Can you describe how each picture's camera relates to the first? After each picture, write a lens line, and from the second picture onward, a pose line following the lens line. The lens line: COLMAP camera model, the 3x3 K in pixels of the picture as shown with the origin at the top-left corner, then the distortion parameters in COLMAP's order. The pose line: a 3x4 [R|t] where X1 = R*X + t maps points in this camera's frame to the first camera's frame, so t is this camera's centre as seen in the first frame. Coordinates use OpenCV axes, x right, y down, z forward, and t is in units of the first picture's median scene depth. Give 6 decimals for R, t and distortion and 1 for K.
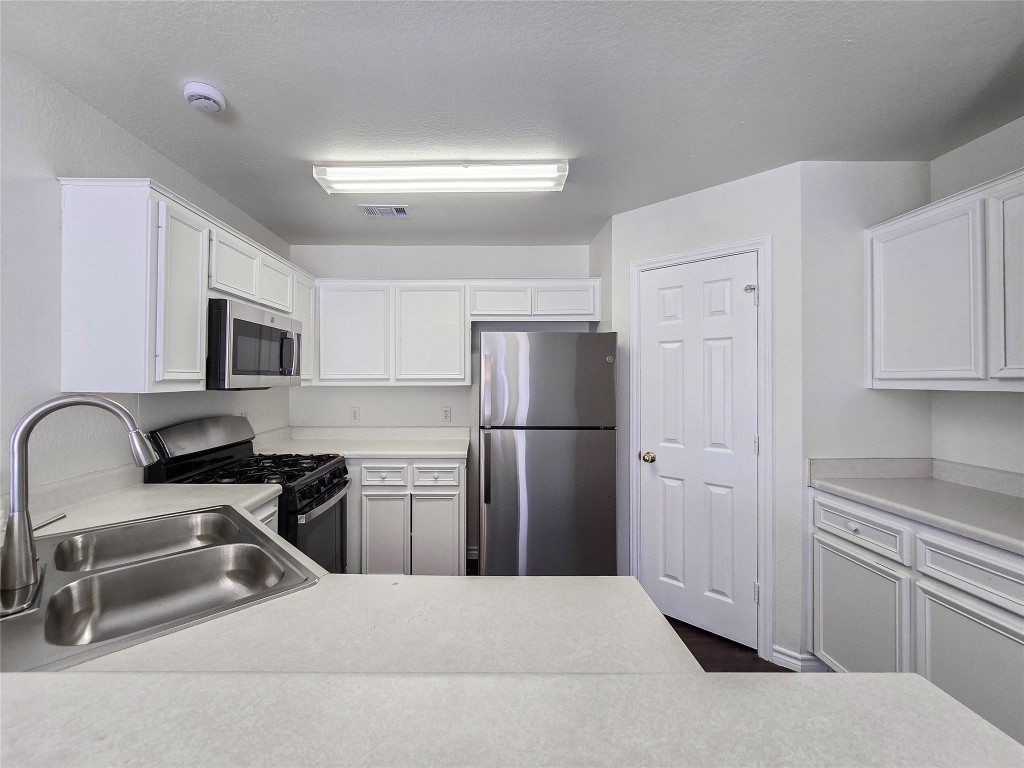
lens RADIAL K [[430.3, 0, 508.2], [0, 430.3, 380.6], [0, 0, 1]] dist [0.001046, 0.000160]
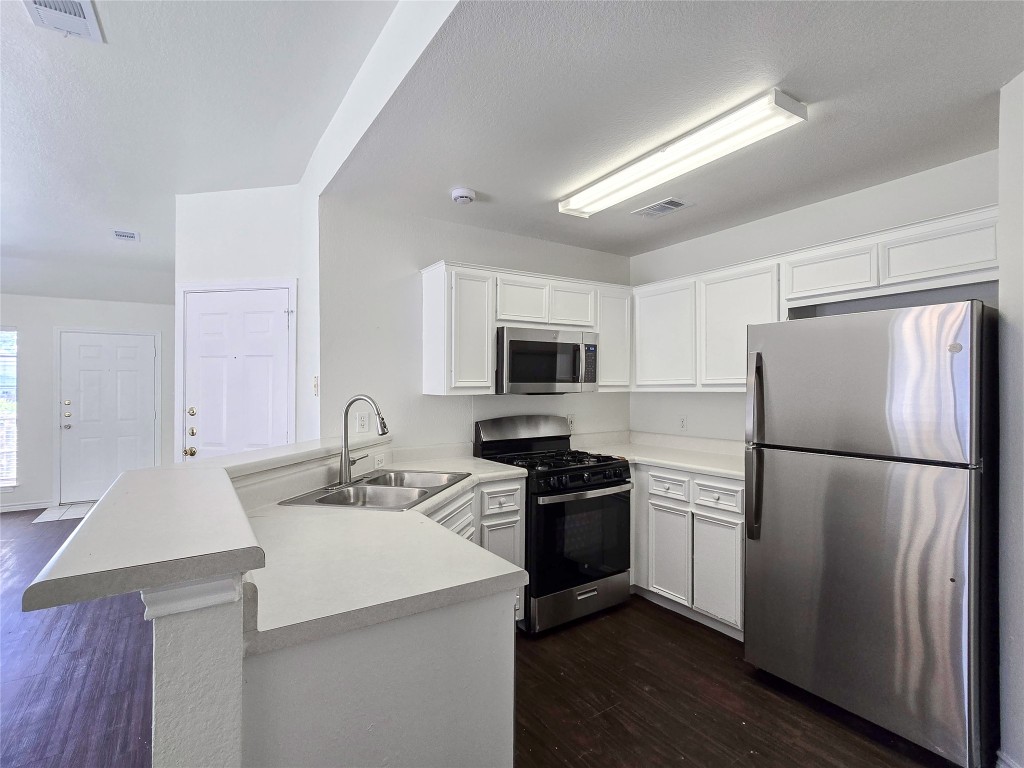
lens RADIAL K [[496.5, 0, 512.0], [0, 496.5, 384.0], [0, 0, 1]] dist [-0.009043, 0.000590]
pose [[0.542580, -0.010460, -0.839939, 0.501543], [0.005683, 0.999945, -0.008782, 0.003032], [0.839985, -0.000009, 0.542610, 0.138231]]
